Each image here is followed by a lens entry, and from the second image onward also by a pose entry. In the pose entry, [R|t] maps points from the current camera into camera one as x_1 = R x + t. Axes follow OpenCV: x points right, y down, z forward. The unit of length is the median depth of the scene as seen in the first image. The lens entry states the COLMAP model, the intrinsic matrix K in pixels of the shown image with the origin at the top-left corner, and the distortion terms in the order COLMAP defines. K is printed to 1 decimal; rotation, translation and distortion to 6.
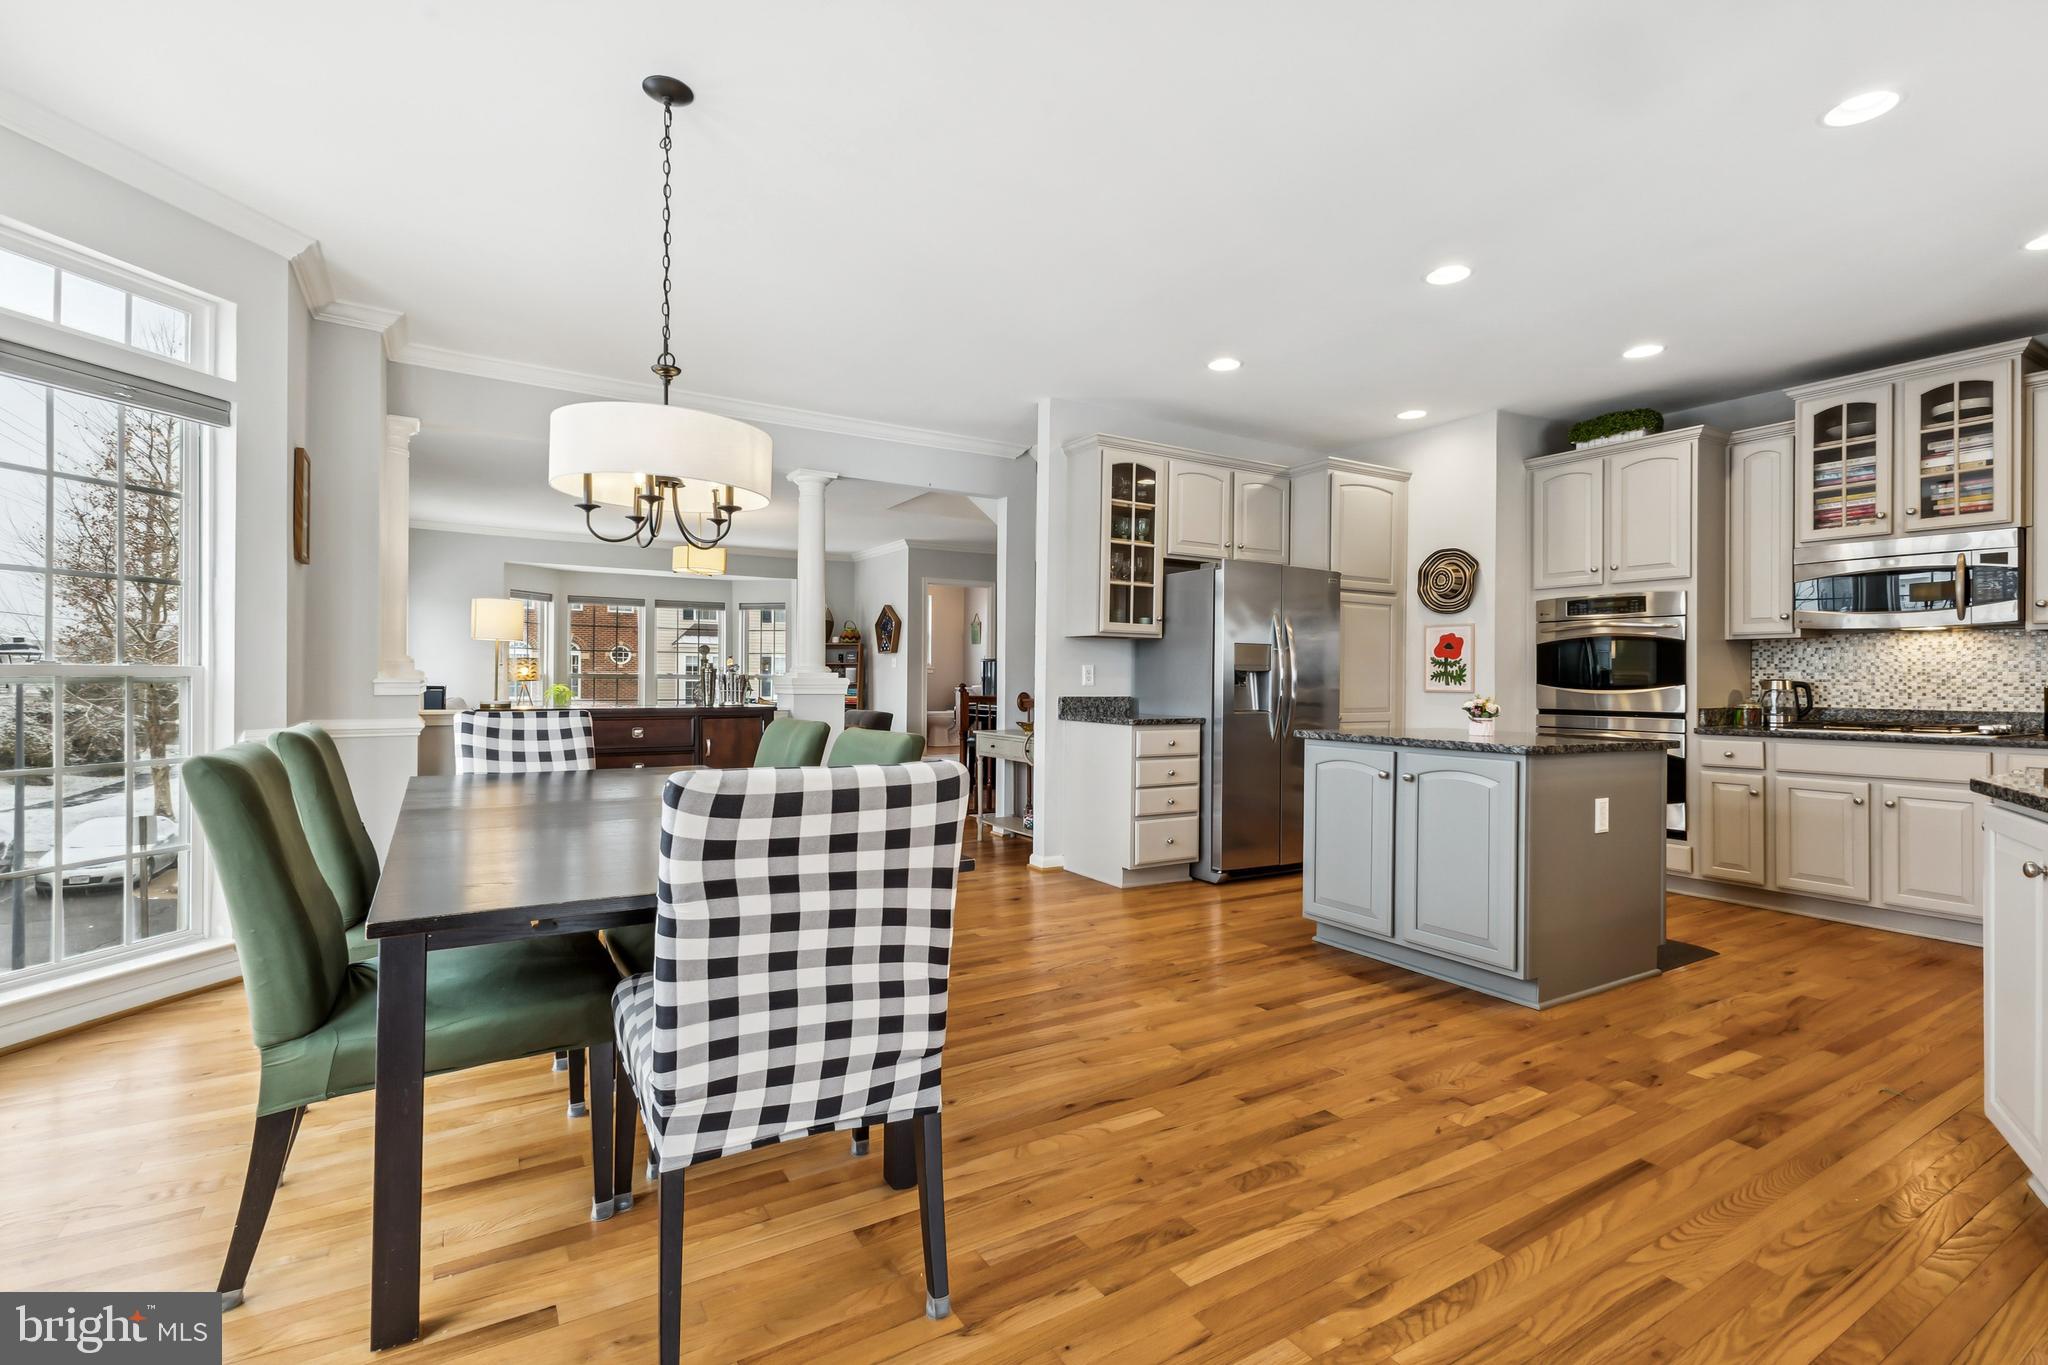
lens RADIAL K [[882.2, 0, 1046.5], [0, 882.2, 682.8], [0, 0, 1]] dist [0.008742, 0.000579]
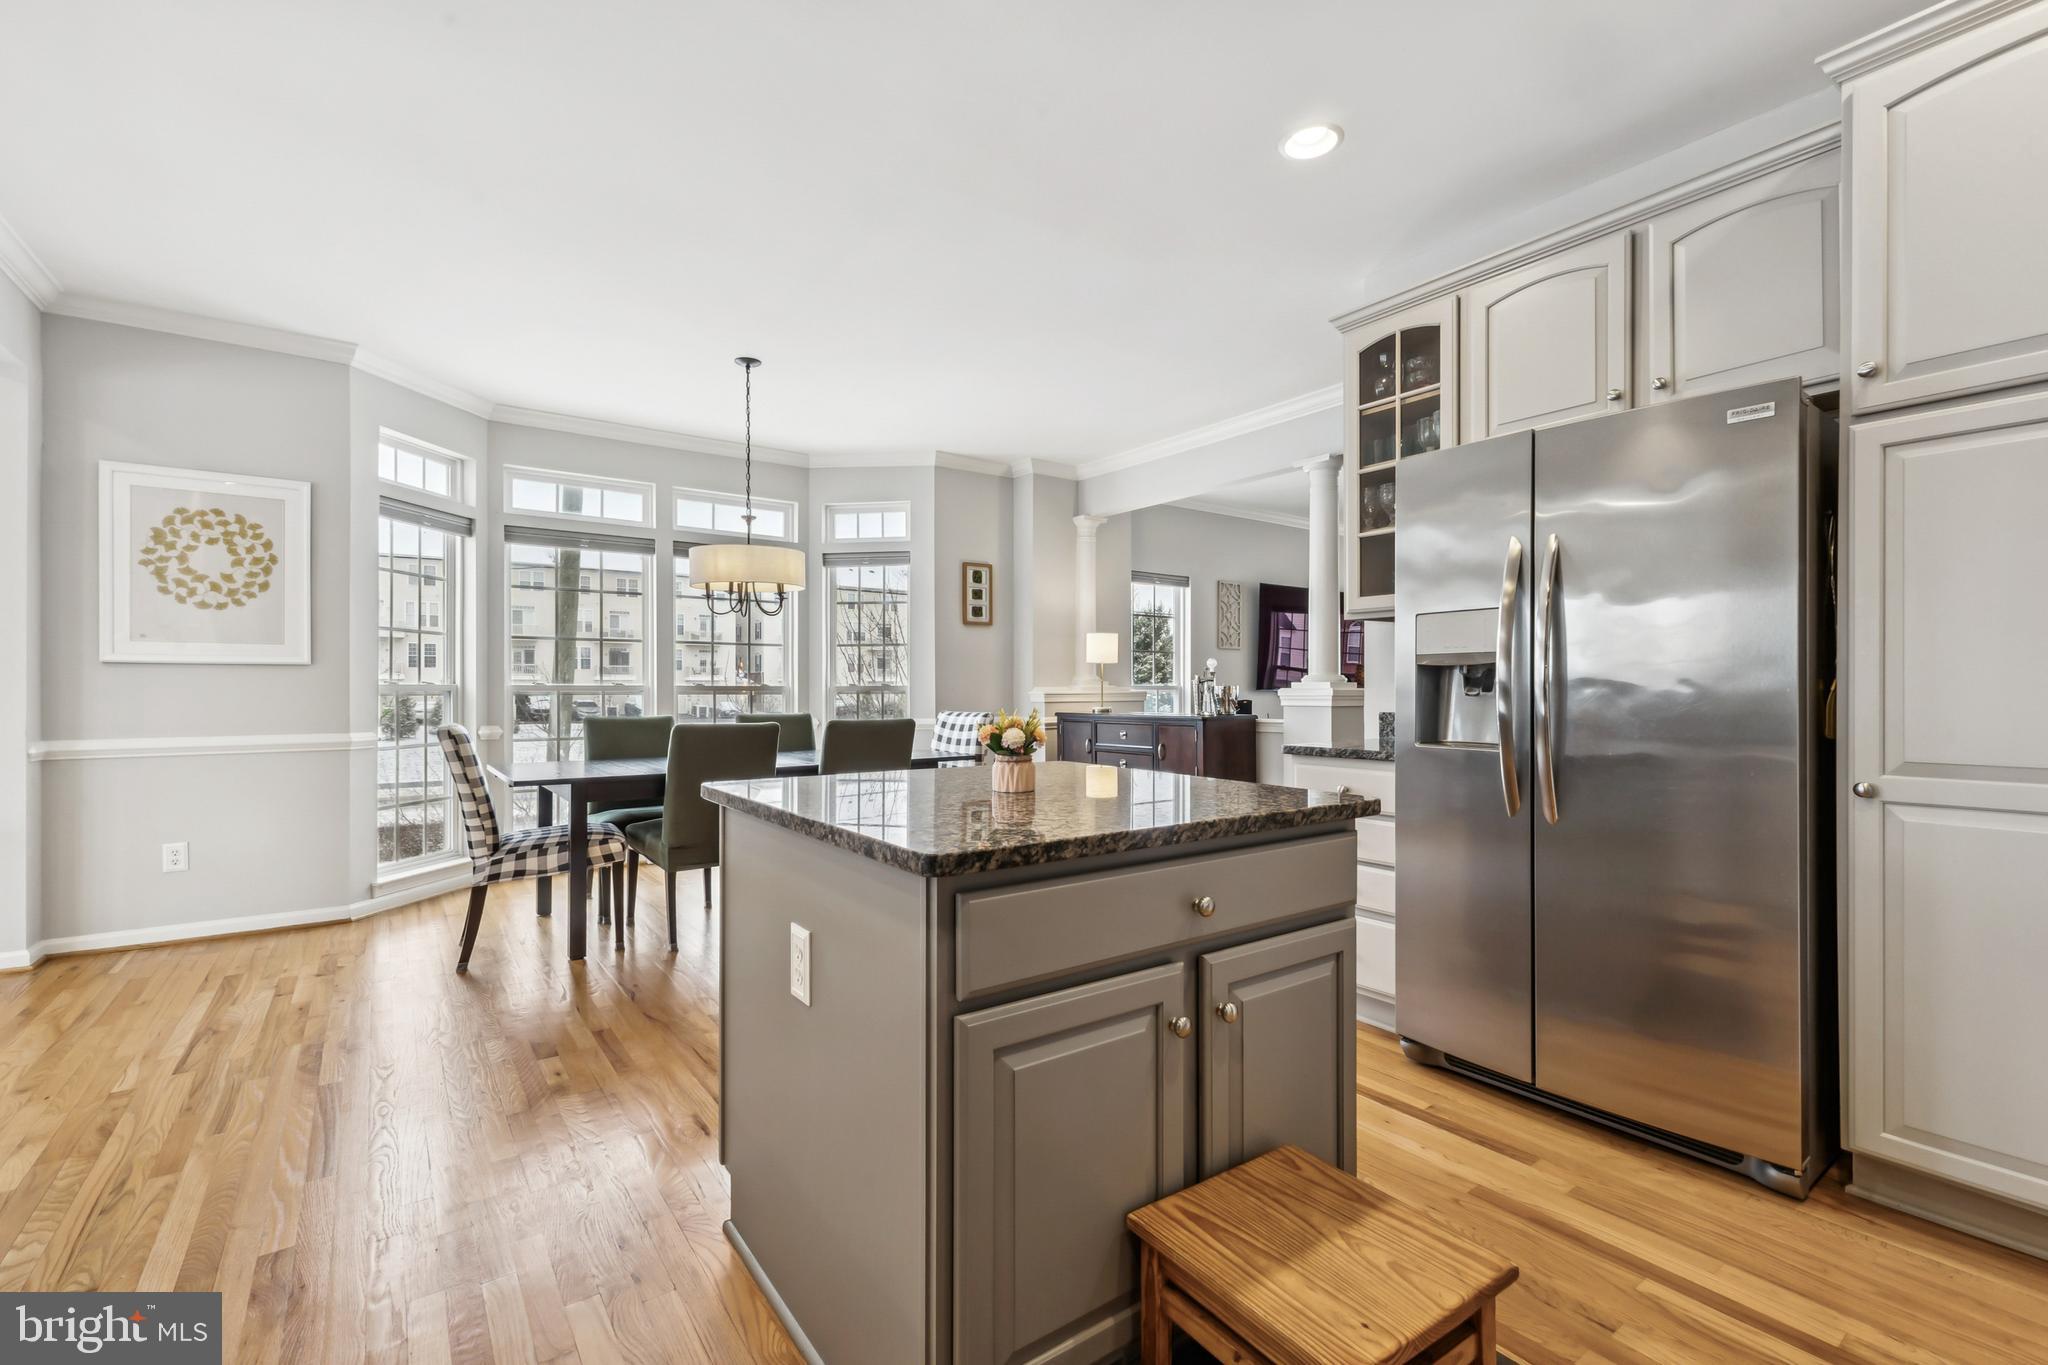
lens RADIAL K [[896.2, 0, 1036.4], [0, 896.2, 687.9], [0, 0, 1]] dist [0.012679, -0.000912]
pose [[0.054075, -0.007016, -0.998512, 0.729962], [-0.001381, 0.999974, -0.007101, 0.003755], [0.998536, 0.001763, 0.054063, 0.733734]]
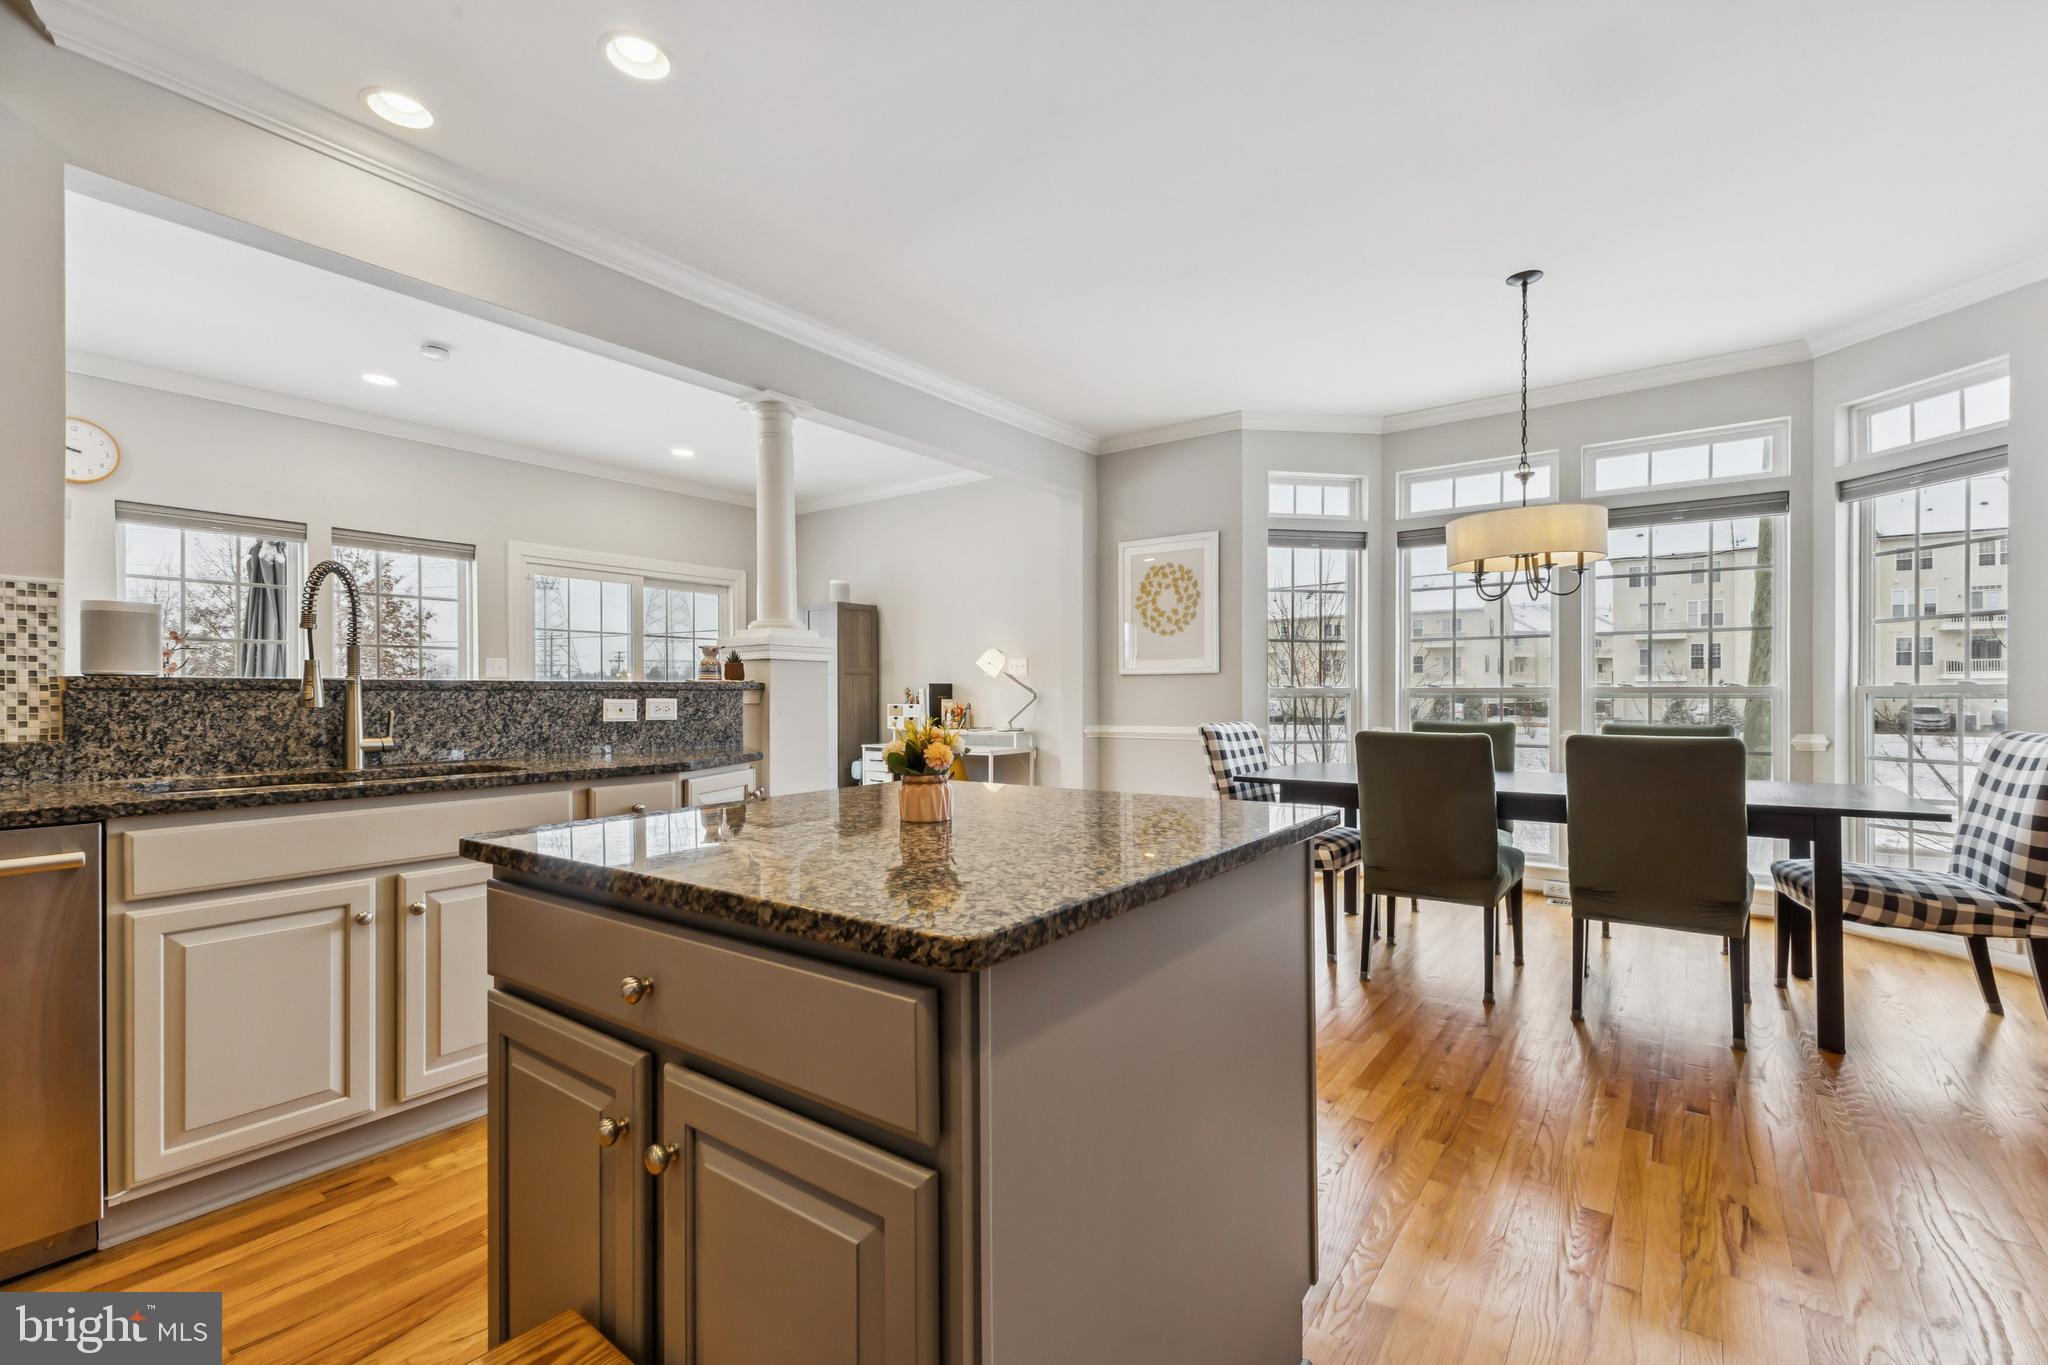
lens RADIAL K [[896.2, 0, 1027.8], [0, 896.2, 697.8], [0, 0, 1]] dist [0.012679, -0.000912]
pose [[-0.940656, -0.001140, -0.339361, 0.424452], [-0.002896, 0.999985, 0.004670, 0.002091], [0.339350, 0.005376, -0.940645, 1.038520]]
